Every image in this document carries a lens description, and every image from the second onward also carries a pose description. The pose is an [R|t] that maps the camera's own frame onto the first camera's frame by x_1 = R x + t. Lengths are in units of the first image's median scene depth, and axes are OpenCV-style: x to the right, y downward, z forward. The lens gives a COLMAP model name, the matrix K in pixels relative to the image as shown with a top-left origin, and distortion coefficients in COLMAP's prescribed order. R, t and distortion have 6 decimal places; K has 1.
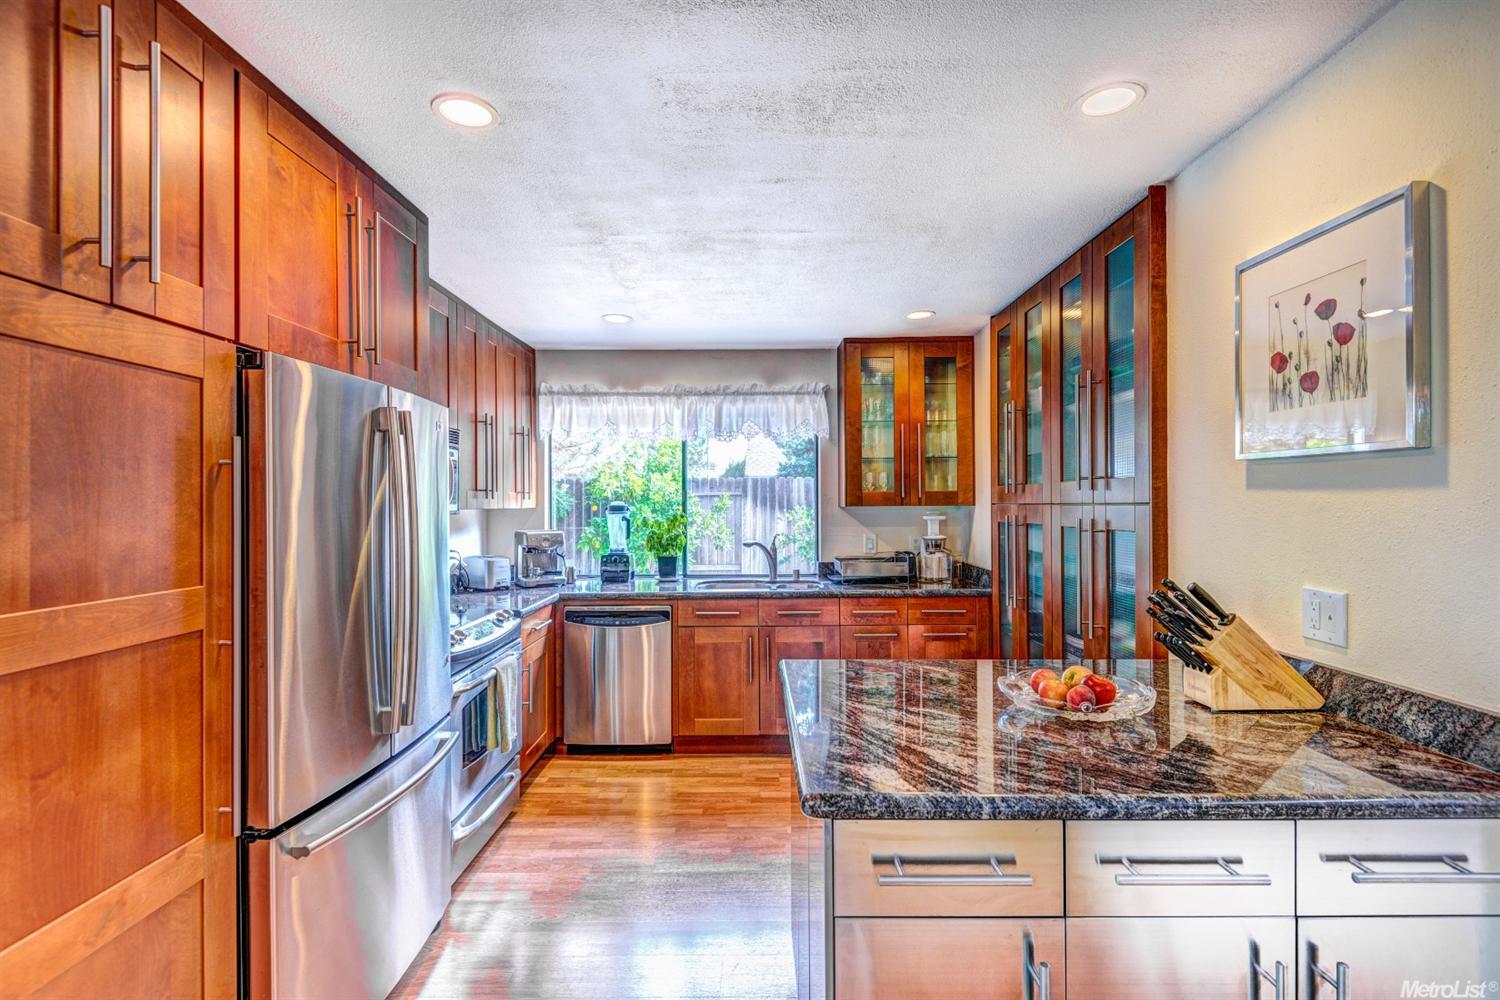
lens RADIAL K [[723.4, 0, 754.7], [0, 723.4, 498.4], [0, 0, 1]] dist [0.026953, -0.014485]
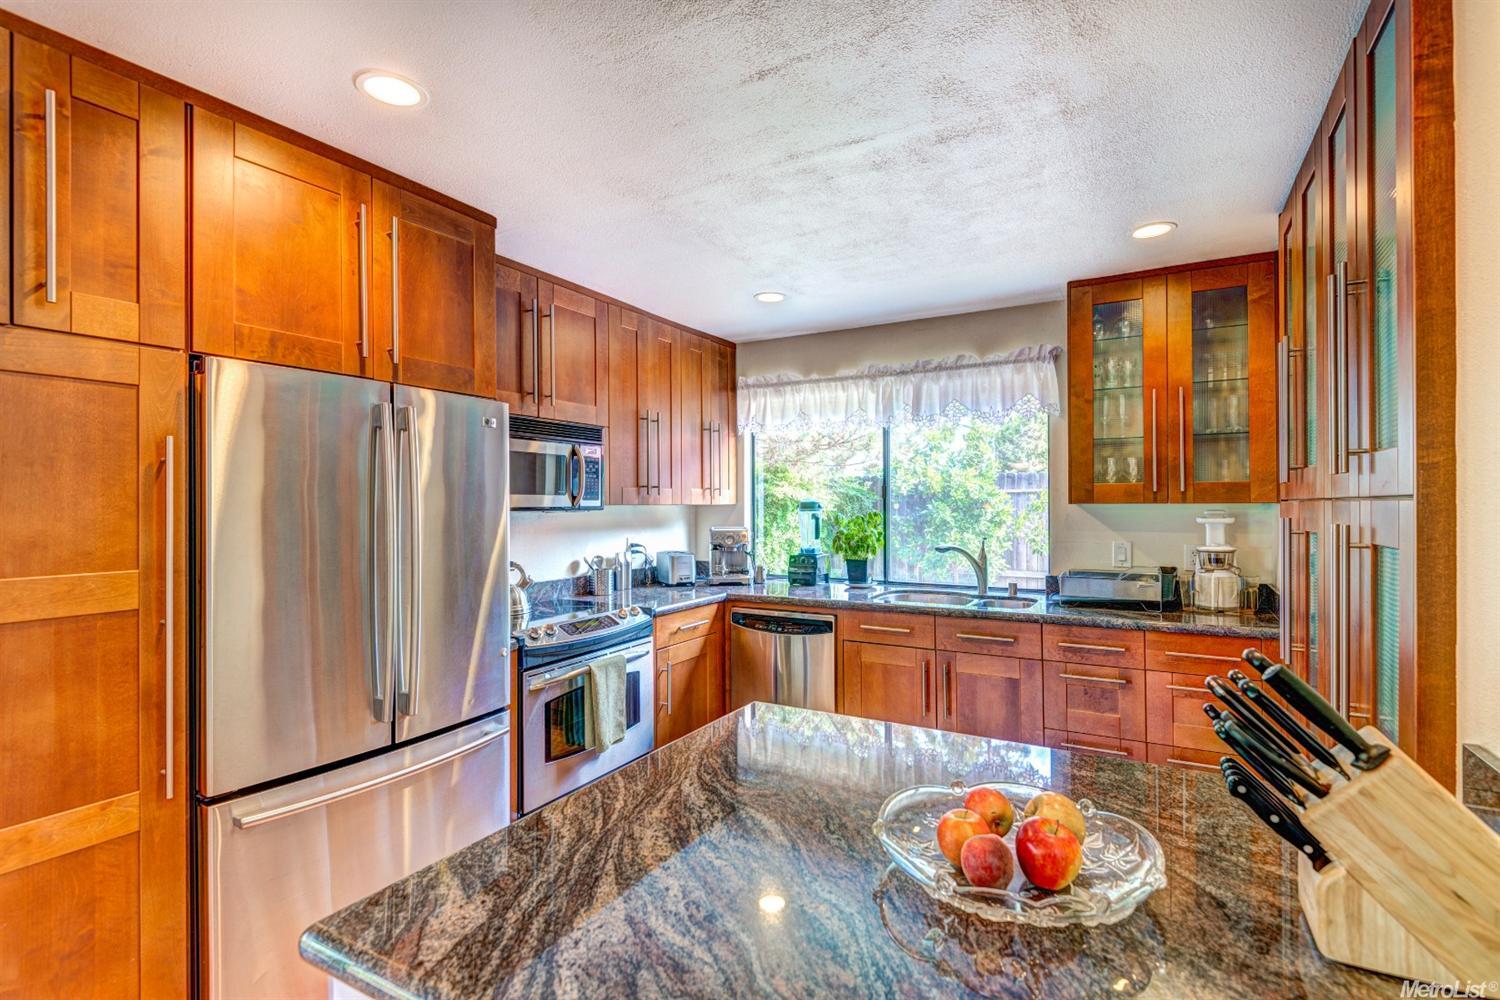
lens RADIAL K [[723.4, 0, 735.0], [0, 723.4, 501.7], [0, 0, 1]] dist [0.026953, -0.014485]
pose [[0.867667, 0.001182, -0.497145, 0.200600], [0.002172, 0.999979, 0.006167, 0.003238], [0.497142, -0.006431, 0.867646, 0.162669]]
